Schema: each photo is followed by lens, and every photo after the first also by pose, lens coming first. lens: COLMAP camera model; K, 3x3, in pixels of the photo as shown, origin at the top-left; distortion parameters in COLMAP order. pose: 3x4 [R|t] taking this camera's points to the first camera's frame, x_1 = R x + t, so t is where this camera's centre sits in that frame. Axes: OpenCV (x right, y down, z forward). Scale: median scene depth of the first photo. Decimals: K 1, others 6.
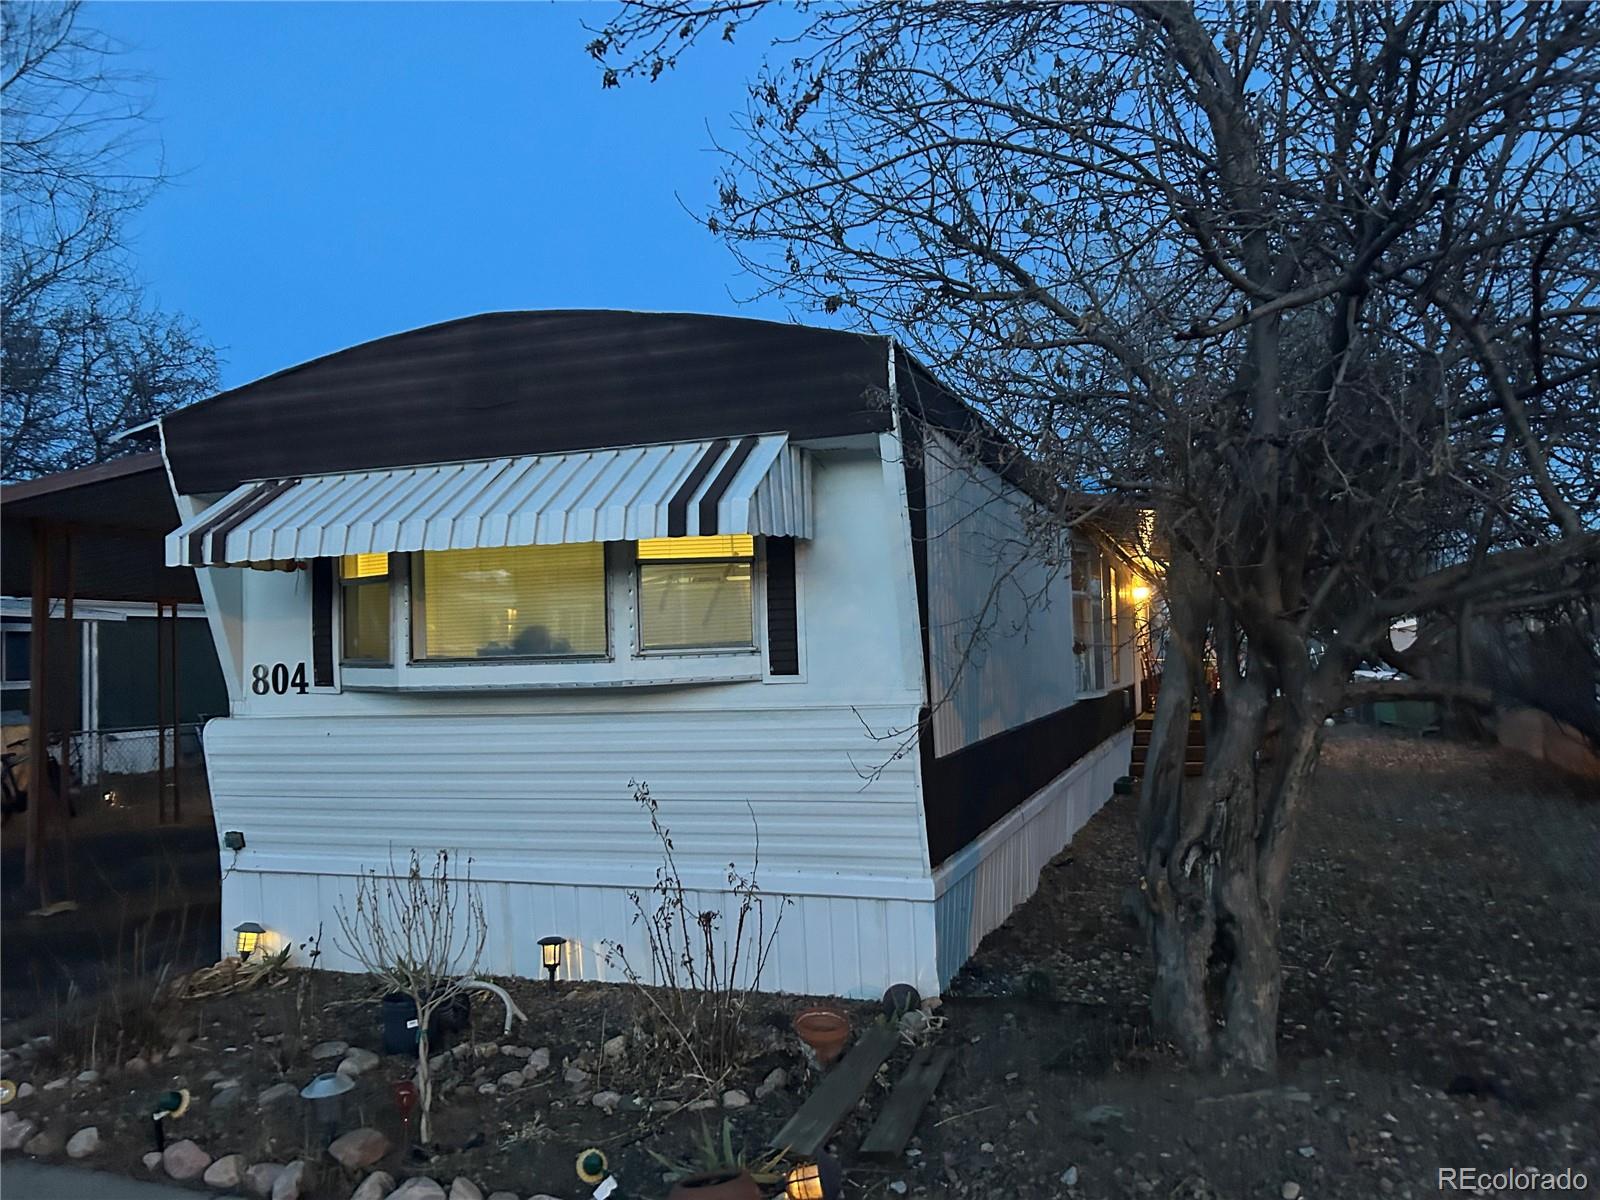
lens RADIAL K [[1318.4, 0, 799.8], [0, 1318.4, 599.3], [0, 0, 1]] dist [0.012204, -0.004802]
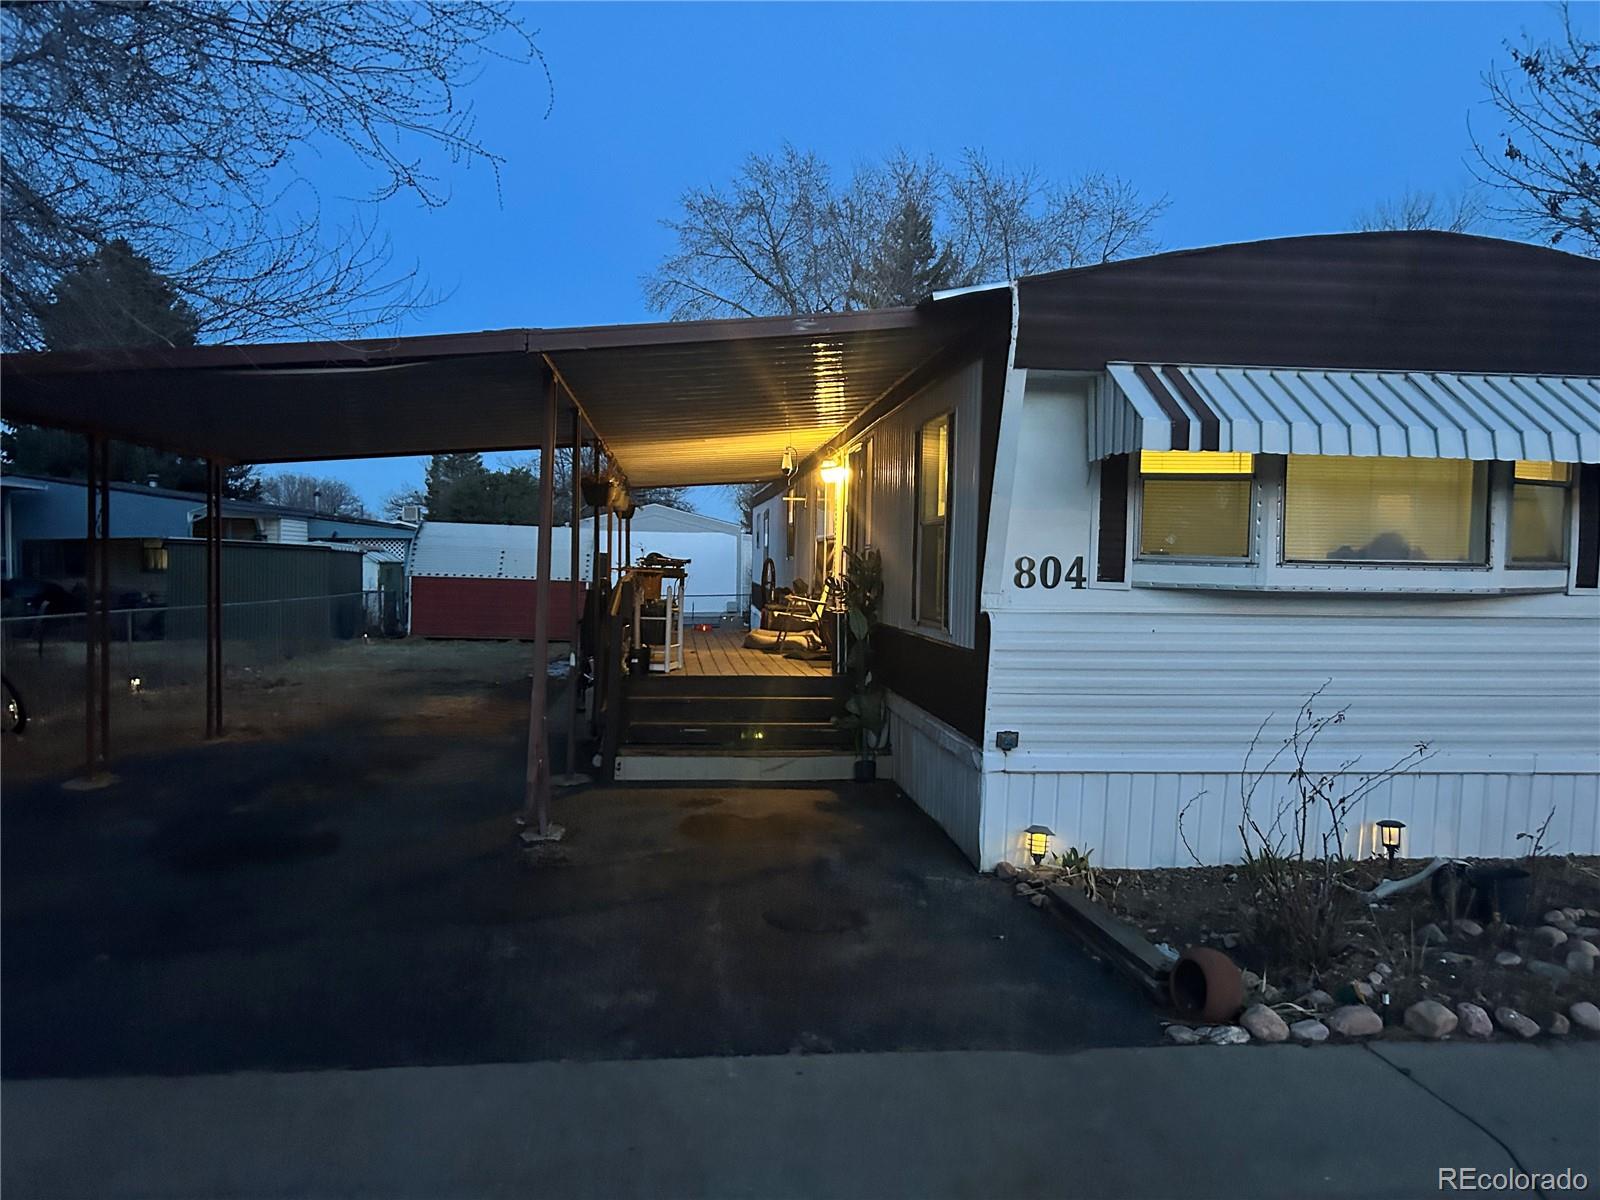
lens RADIAL K [[1198.1, 0, 798.6], [0, 1198.1, 604.8], [0, 0, 1]] dist [-0.014443, 0.000494]
pose [[0.903644, 0.024548, 0.427579, -0.958455], [-0.058009, 0.996171, 0.065405, 0.038835], [-0.424337, -0.083906, 0.901609, 0.304658]]
